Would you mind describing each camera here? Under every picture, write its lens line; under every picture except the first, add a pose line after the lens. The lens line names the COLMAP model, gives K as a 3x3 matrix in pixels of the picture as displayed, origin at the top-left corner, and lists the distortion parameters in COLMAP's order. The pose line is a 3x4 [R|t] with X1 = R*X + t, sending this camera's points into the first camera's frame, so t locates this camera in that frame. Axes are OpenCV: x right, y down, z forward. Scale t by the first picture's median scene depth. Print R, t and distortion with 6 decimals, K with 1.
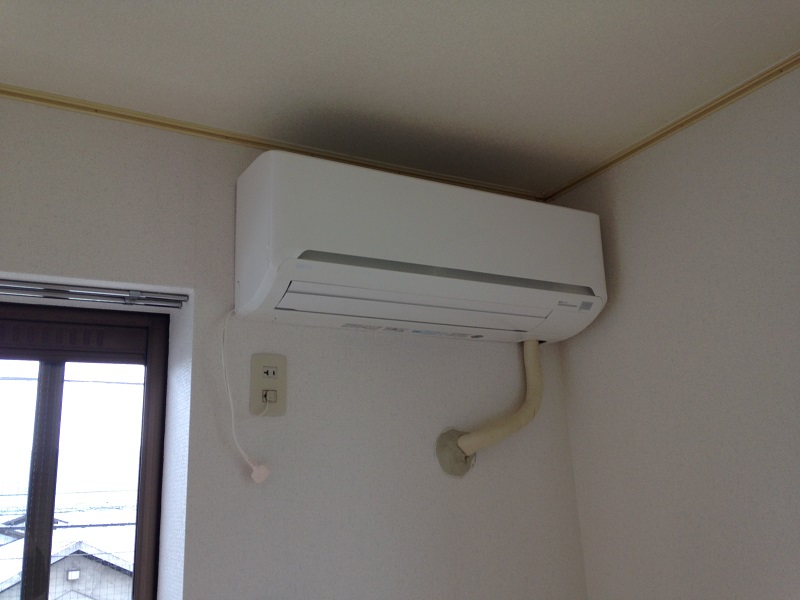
lens RADIAL K [[734.2, 0, 404.8], [0, 734.2, 293.8], [0, 0, 1]] dist [0.199773, -0.332114]
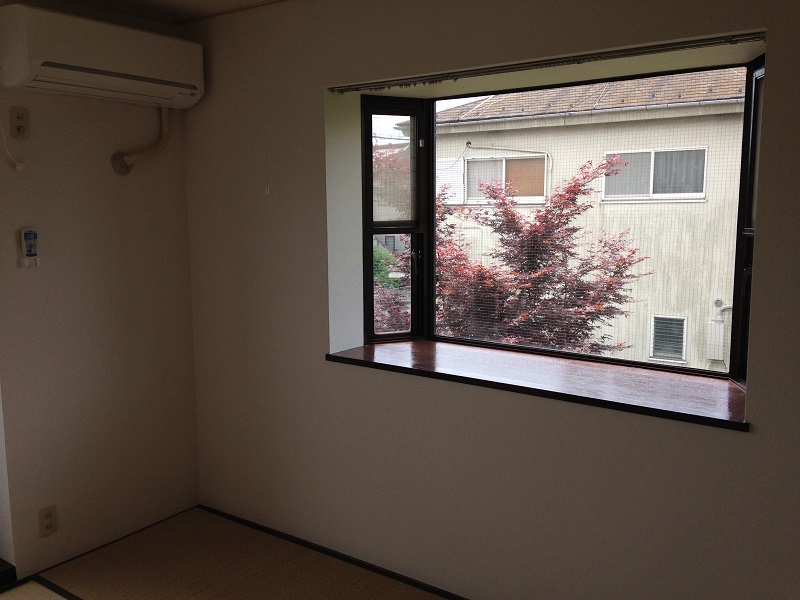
lens RADIAL K [[734.2, 0, 404.8], [0, 734.2, 293.8], [0, 0, 1]] dist [0.199773, -0.332114]
pose [[0.908380, -0.013366, 0.417931, -0.089197], [-0.140979, 0.931179, 0.336201, -0.244763], [-0.393663, -0.364318, 0.843980, -1.124047]]
